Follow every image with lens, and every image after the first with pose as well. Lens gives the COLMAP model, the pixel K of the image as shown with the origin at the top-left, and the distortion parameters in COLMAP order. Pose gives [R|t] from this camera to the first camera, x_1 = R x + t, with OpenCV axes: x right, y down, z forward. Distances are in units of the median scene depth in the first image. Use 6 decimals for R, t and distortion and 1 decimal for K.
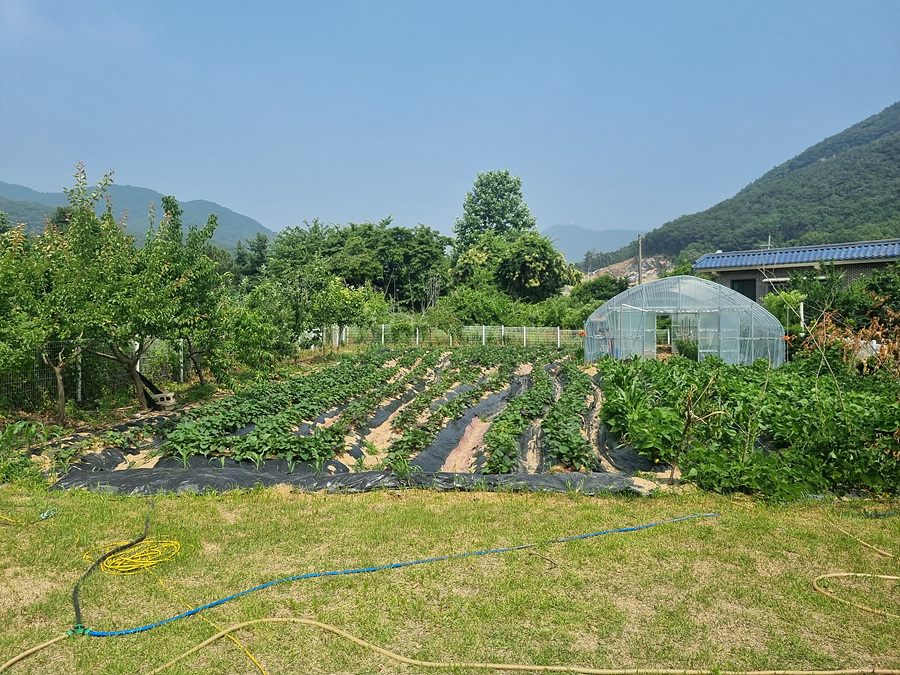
lens RADIAL K [[677.7, 0, 450.0], [0, 677.7, 337.5], [0, 0, 1]] dist [0.049129, -0.034419]
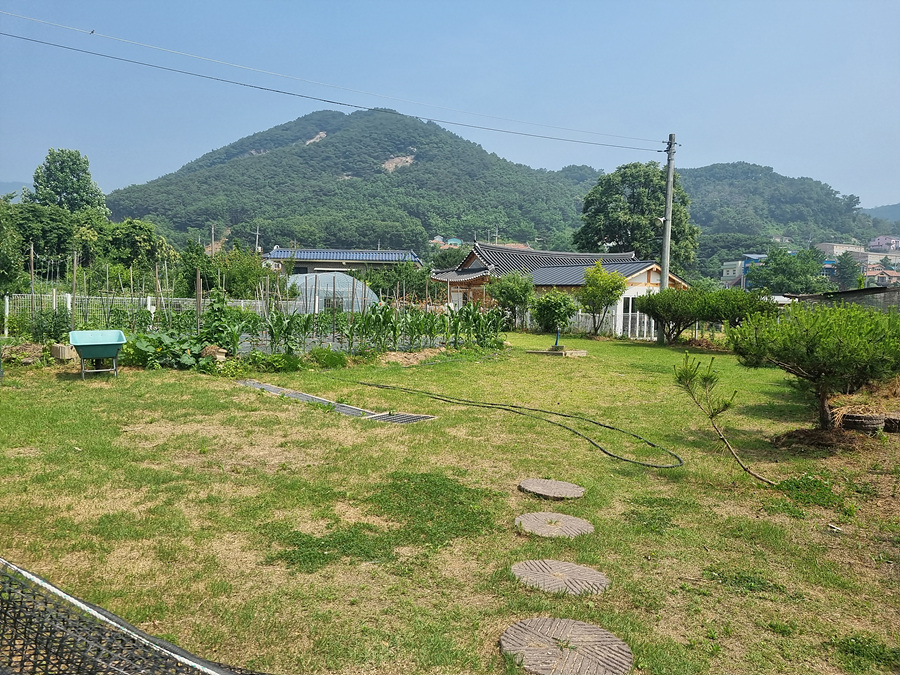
lens RADIAL K [[677.7, 0, 450.0], [0, 677.7, 337.5], [0, 0, 1]] dist [0.049129, -0.034419]
pose [[0.695753, -0.024634, 0.717859, -0.305634], [-0.007035, 0.999130, 0.041105, 0.004632], [-0.718247, -0.033649, 0.694974, -0.212740]]
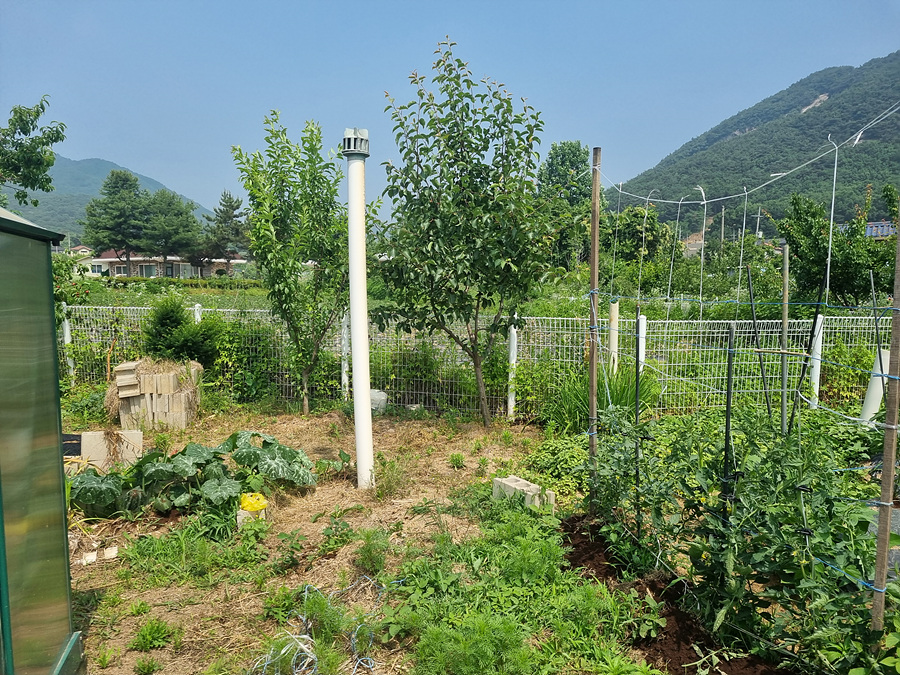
lens RADIAL K [[678.3, 0, 446.6], [0, 678.3, 347.8], [0, 0, 1]] dist [0.041216, -0.008639]
pose [[0.990974, -0.016800, 0.132995, -0.259077], [0.008333, 0.997917, 0.063964, -0.002524], [-0.133793, -0.062278, 0.989050, -0.011505]]
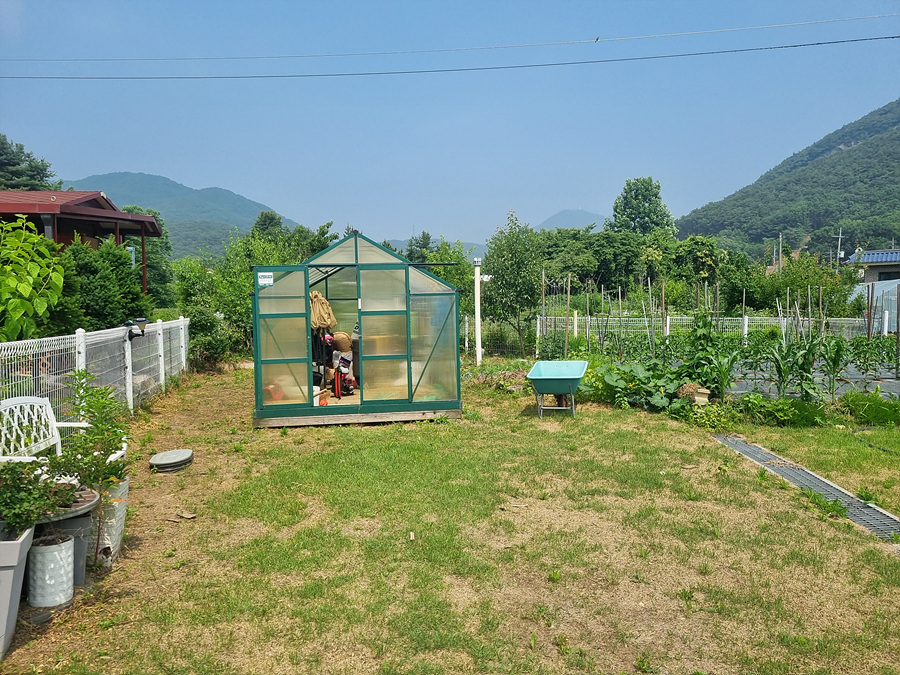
lens RADIAL K [[677.7, 0, 450.0], [0, 677.7, 337.5], [0, 0, 1]] dist [0.049129, -0.034419]
pose [[0.999983, -0.005263, 0.002568, -0.269353], [0.005205, 0.999745, 0.021992, 0.001878], [-0.002683, -0.021979, 0.999755, -0.180946]]
